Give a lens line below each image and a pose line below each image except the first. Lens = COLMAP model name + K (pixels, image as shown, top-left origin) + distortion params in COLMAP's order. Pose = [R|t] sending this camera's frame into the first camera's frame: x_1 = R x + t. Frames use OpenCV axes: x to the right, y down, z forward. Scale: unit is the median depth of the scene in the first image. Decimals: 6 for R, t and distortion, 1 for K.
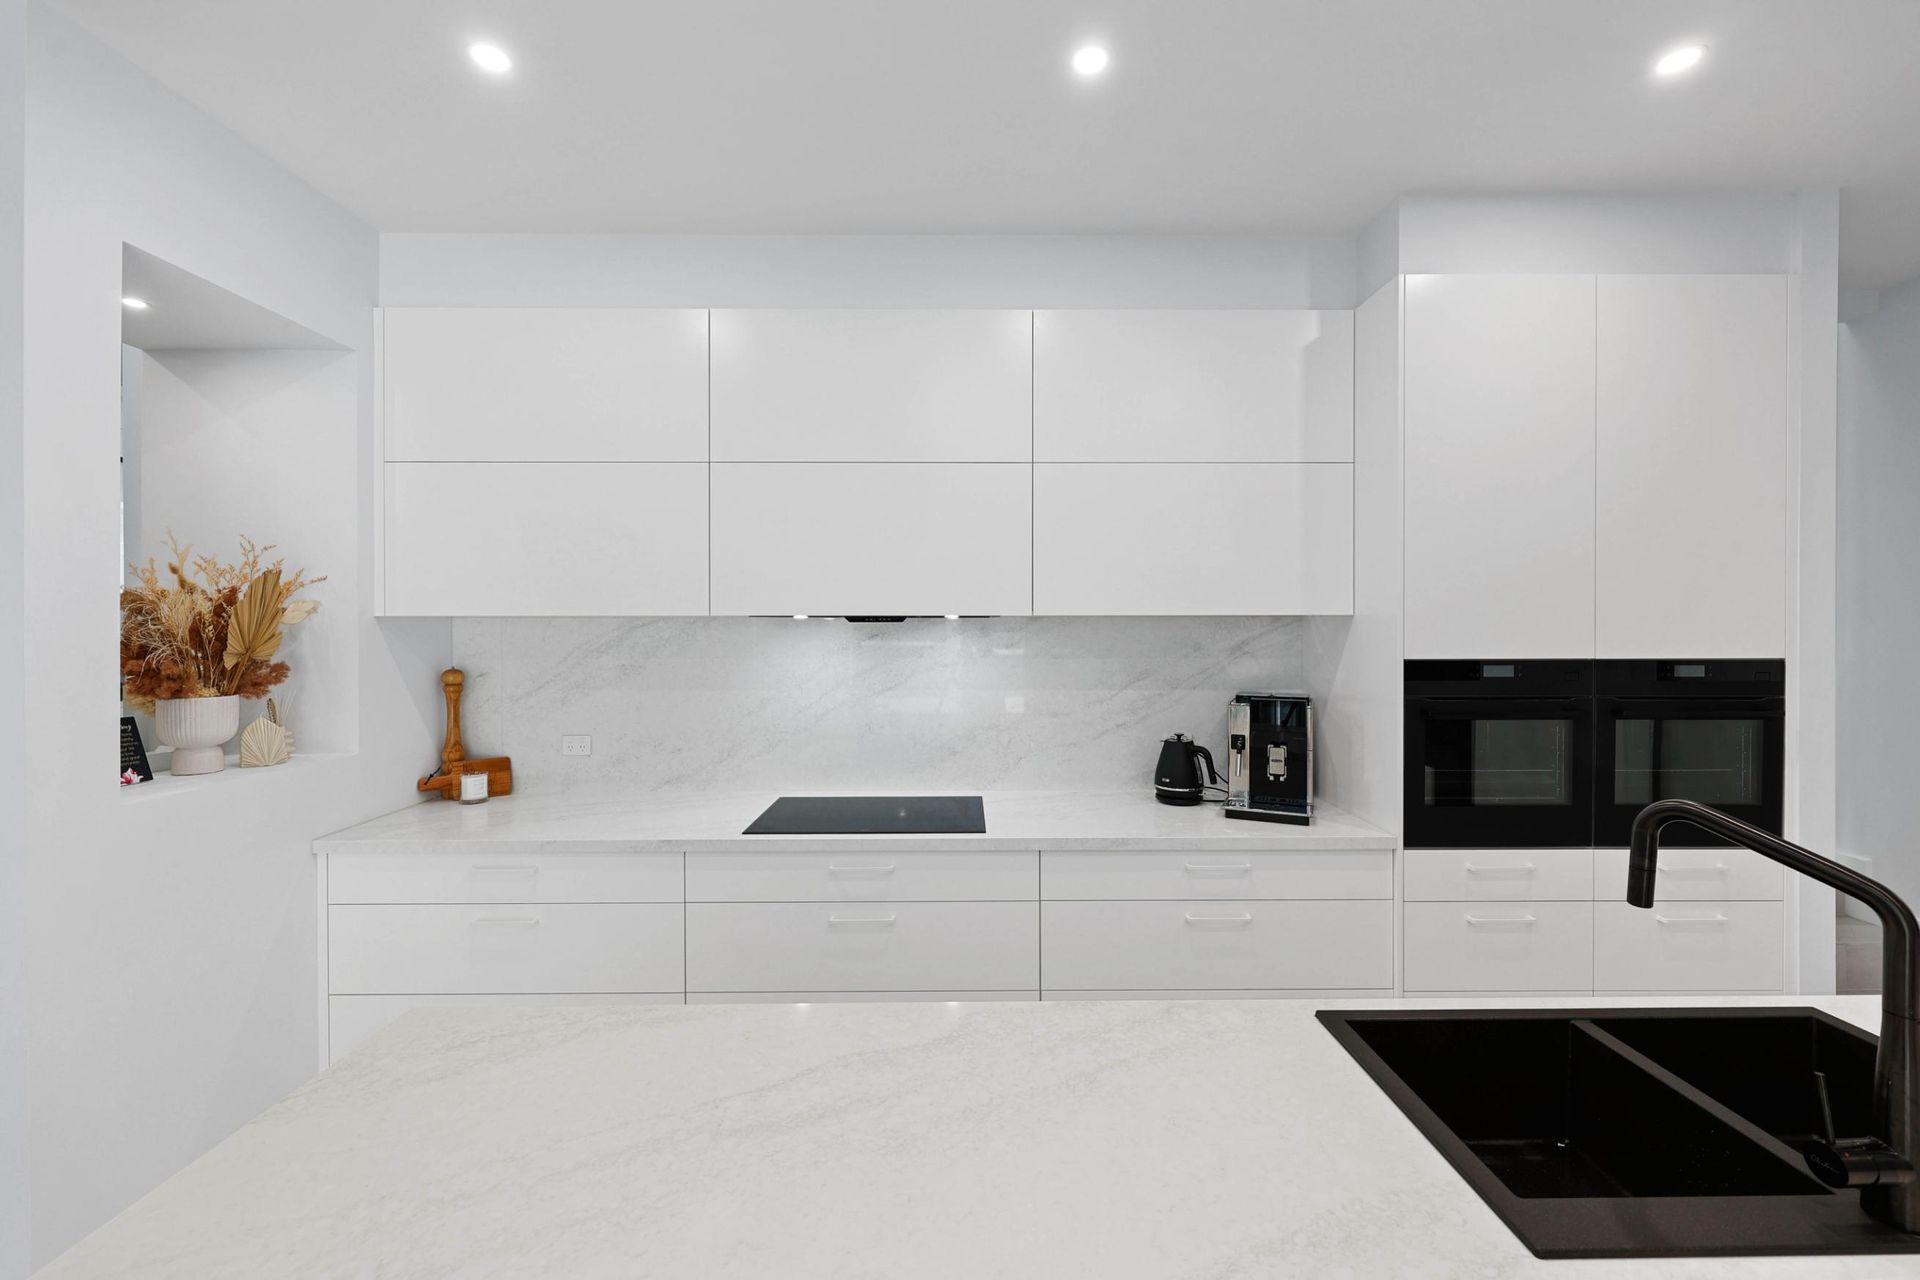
lens RADIAL K [[773.2, 0, 965.8], [0, 773.2, 630.6], [0, 0, 1]] dist [-0.002790, -0.000106]
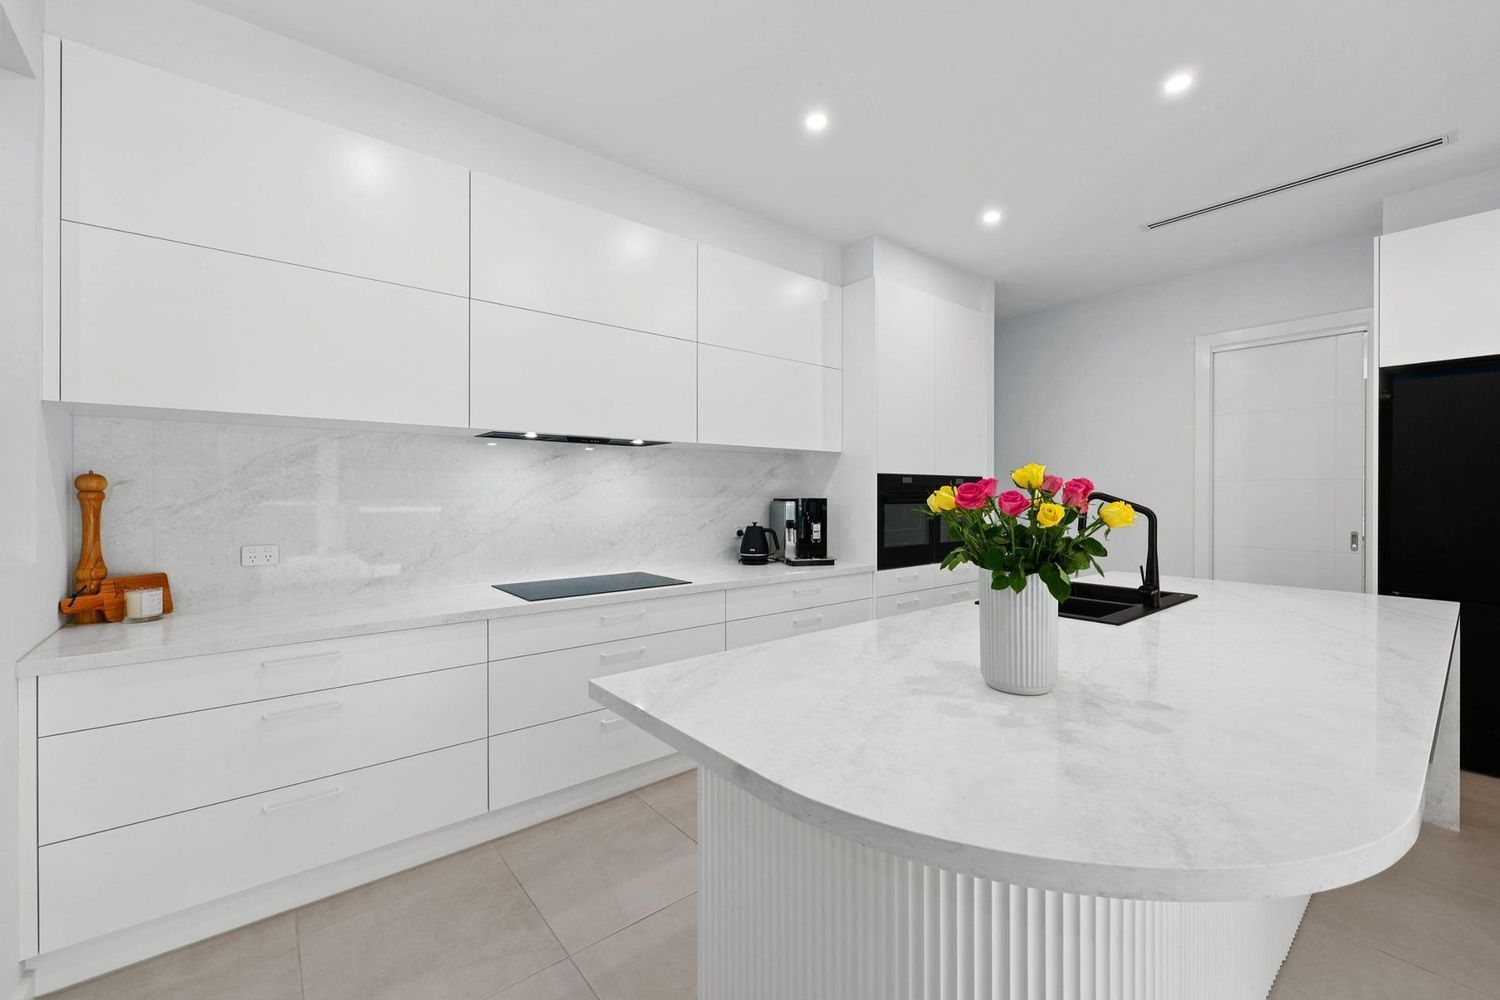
lens RADIAL K [[601.9, 0, 754.0], [0, 601.9, 496.8], [0, 0, 1]] dist [-0.002227, -0.000198]
pose [[0.777434, -0.001130, 0.628964, -0.573296], [0.004182, 0.999986, -0.003373, 0.091510], [-0.628951, 0.005253, 0.777427, 0.012274]]
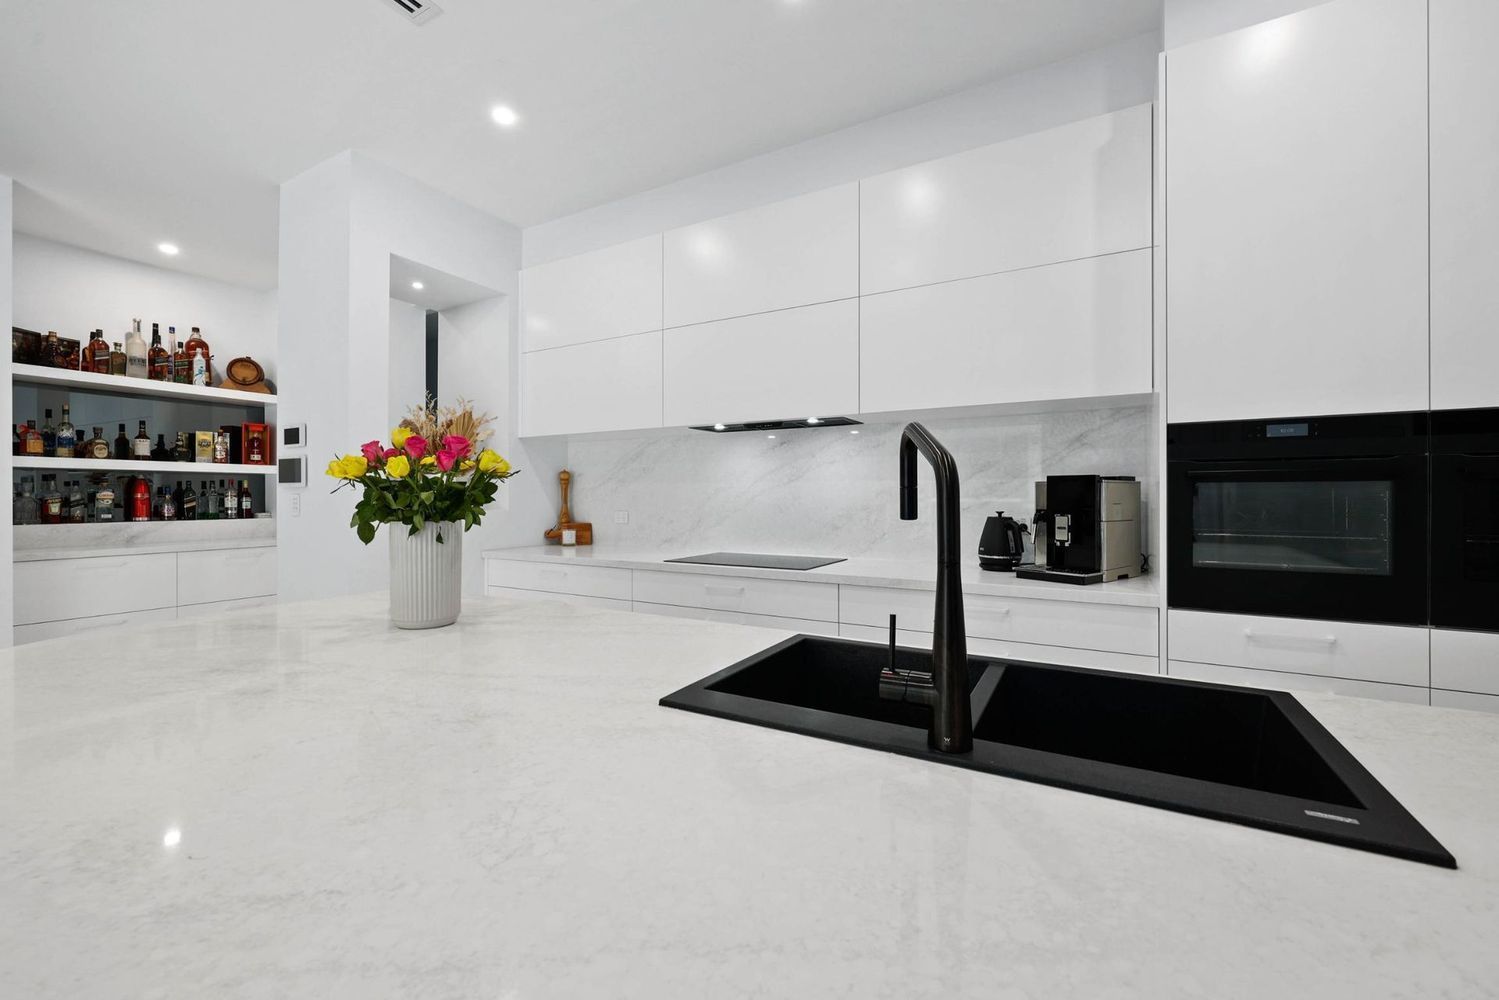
lens RADIAL K [[605.5, 0, 757.1], [0, 605.5, 497.1], [0, 0, 1]] dist [-0.000555, -0.000423]
pose [[0.868281, 0.000891, -0.496072, 0.448347], [-0.003581, 0.999984, -0.004472, 0.127699], [0.496060, 0.005659, 0.868270, 0.025607]]
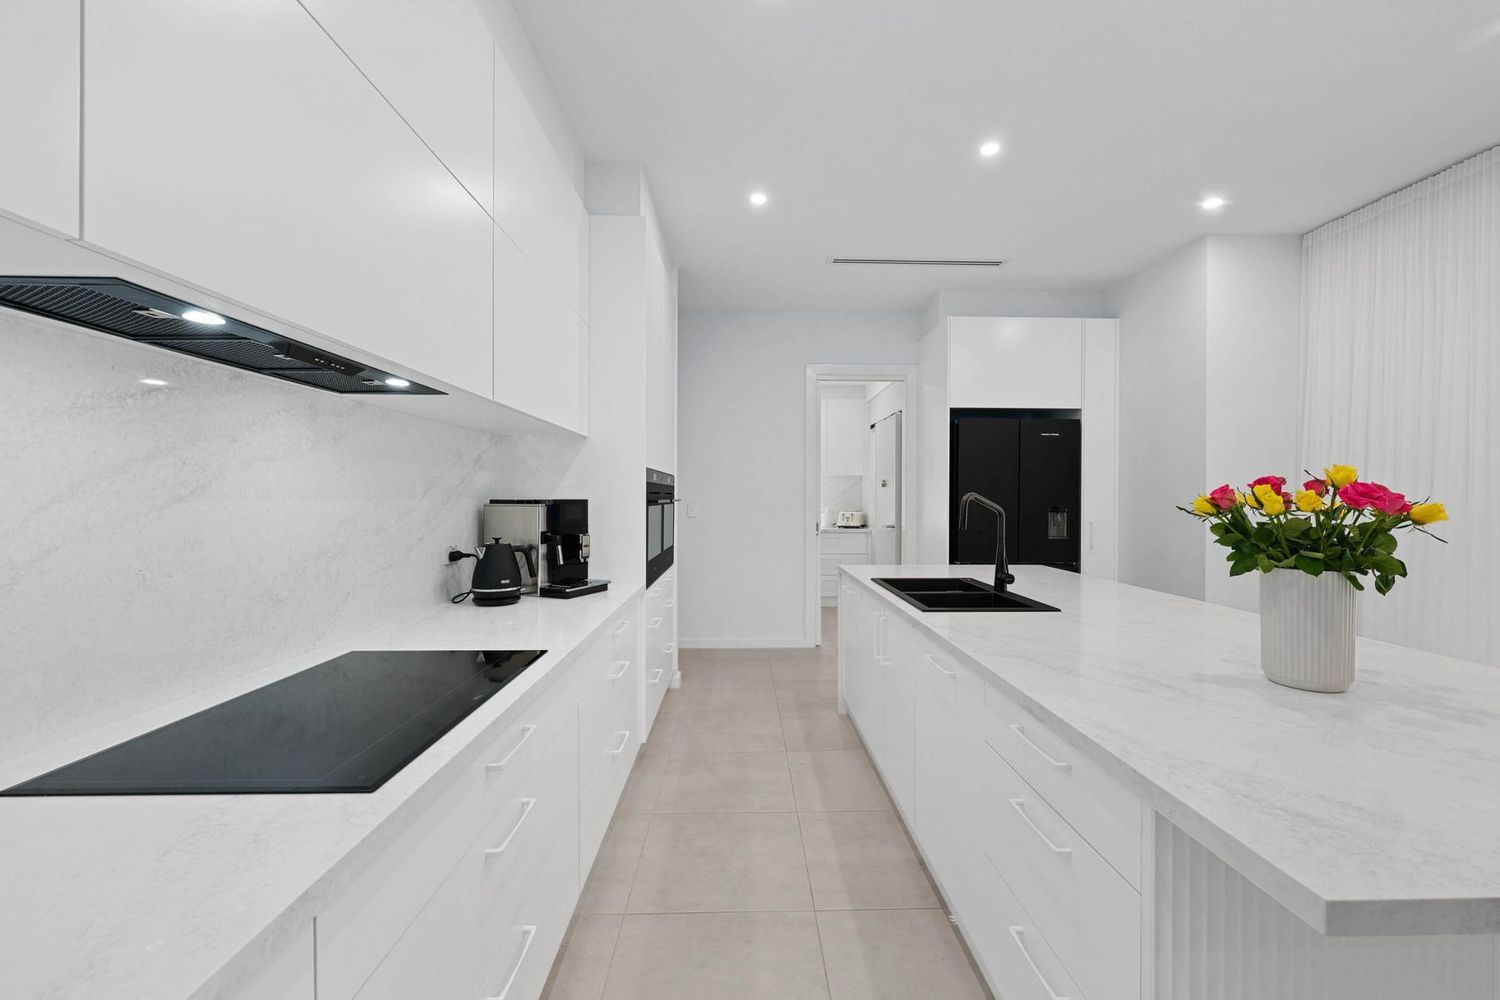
lens RADIAL K [[606.7, 0, 755.3], [0, 606.7, 504.2], [0, 0, 1]] dist [-0.001979, 0.000165]
pose [[-0.013881, -0.009770, 0.999856, -0.588676], [0.006642, 0.999929, 0.009863, 0.090633], [-0.999882, 0.006778, -0.013815, 0.725775]]
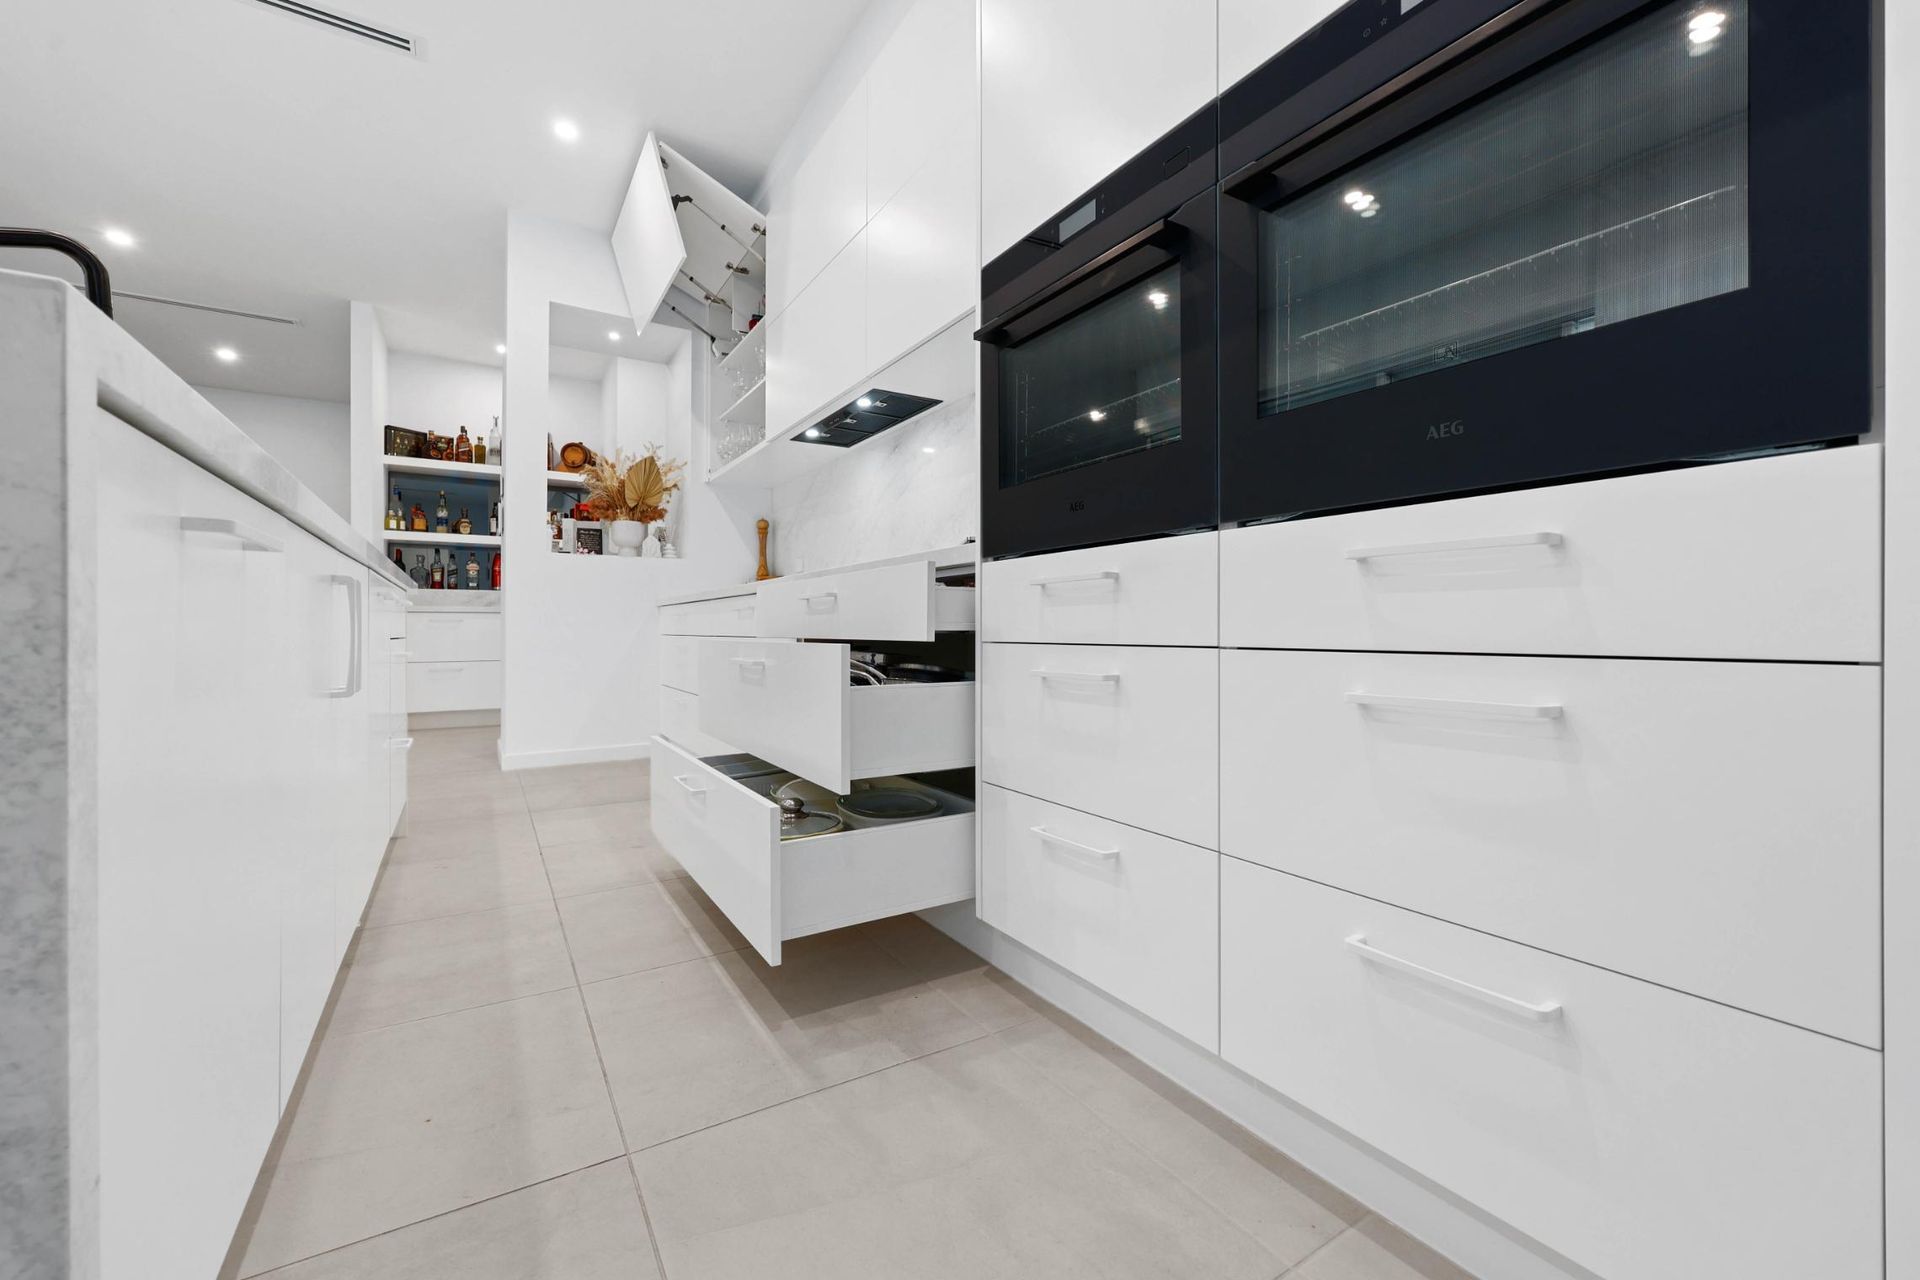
lens RADIAL K [[776.4, 0, 962.8], [0, 776.4, 628.9], [0, 0, 1]] dist [-0.001831, -0.000361]
pose [[0.522016, -0.000251, -0.852936, 1.016788], [-0.006229, 0.999972, -0.004106, 0.312485], [0.852913, 0.007457, 0.522000, 0.588202]]
